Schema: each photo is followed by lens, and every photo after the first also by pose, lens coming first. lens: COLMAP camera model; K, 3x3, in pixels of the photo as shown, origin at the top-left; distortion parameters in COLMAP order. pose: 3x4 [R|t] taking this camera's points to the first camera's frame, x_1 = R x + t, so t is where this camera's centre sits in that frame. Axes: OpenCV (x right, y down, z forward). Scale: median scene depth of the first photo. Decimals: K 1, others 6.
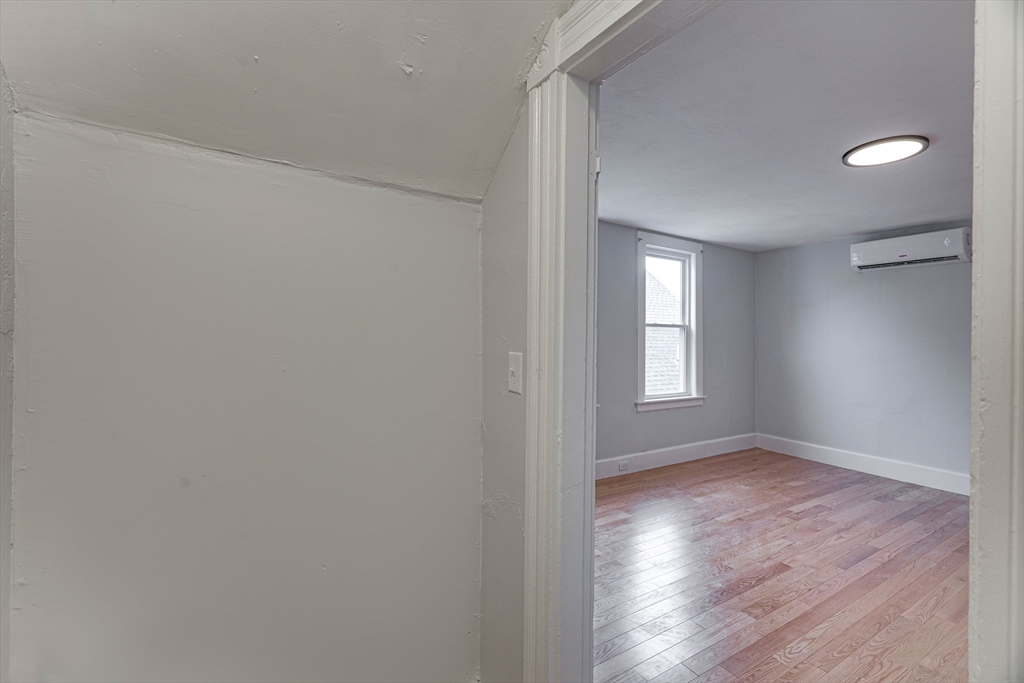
lens RADIAL K [[463.4, 0, 516.1], [0, 463.4, 340.0], [0, 0, 1]] dist [0.000696, 0.000845]
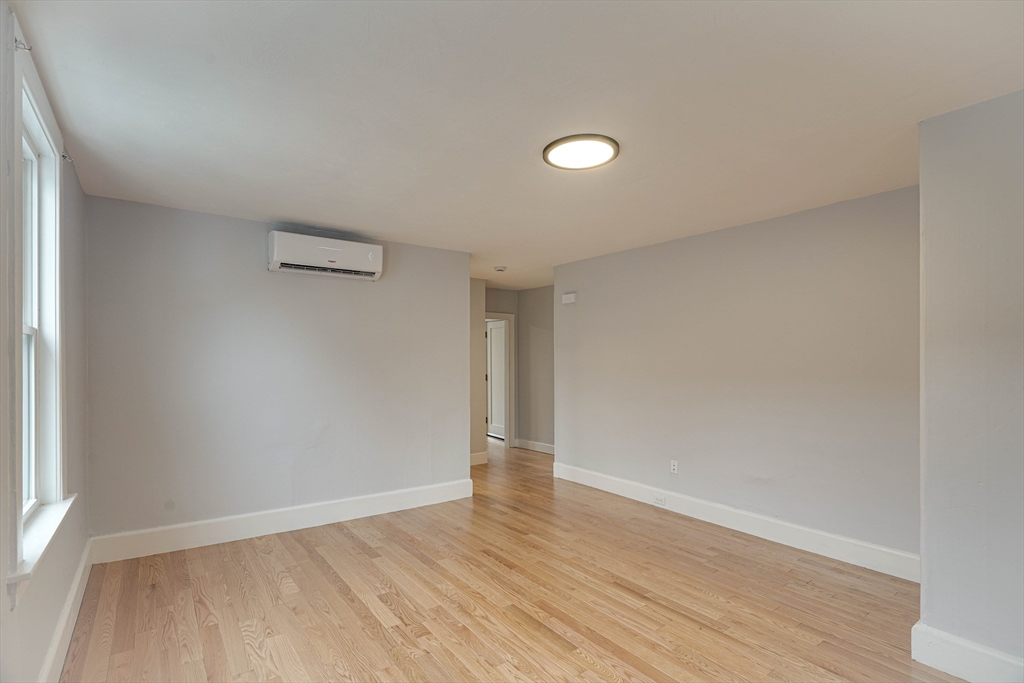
lens RADIAL K [[486.7, 0, 513.1], [0, 486.7, 355.6], [0, 0, 1]] dist [-0.001554, 0.000255]
pose [[-0.065327, -0.007342, 0.997837, -0.085506], [-0.000428, 0.999973, 0.007330, -0.015395], [-0.997864, 0.000052, -0.065328, 0.754339]]
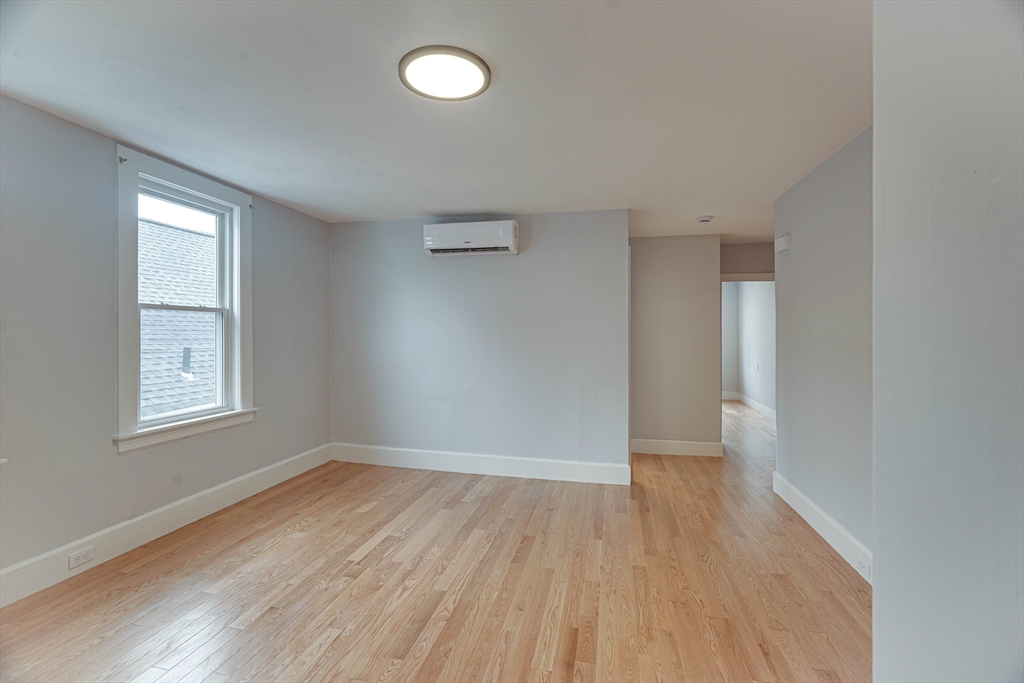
lens RADIAL K [[470.7, 0, 512.7], [0, 470.7, 329.4], [0, 0, 1]] dist [-0.000951, 0.000197]
pose [[0.707383, -0.004083, 0.706818, 0.211323], [0.004755, 0.999988, 0.001018, -0.000127], [-0.706814, 0.002641, 0.707394, 0.246409]]
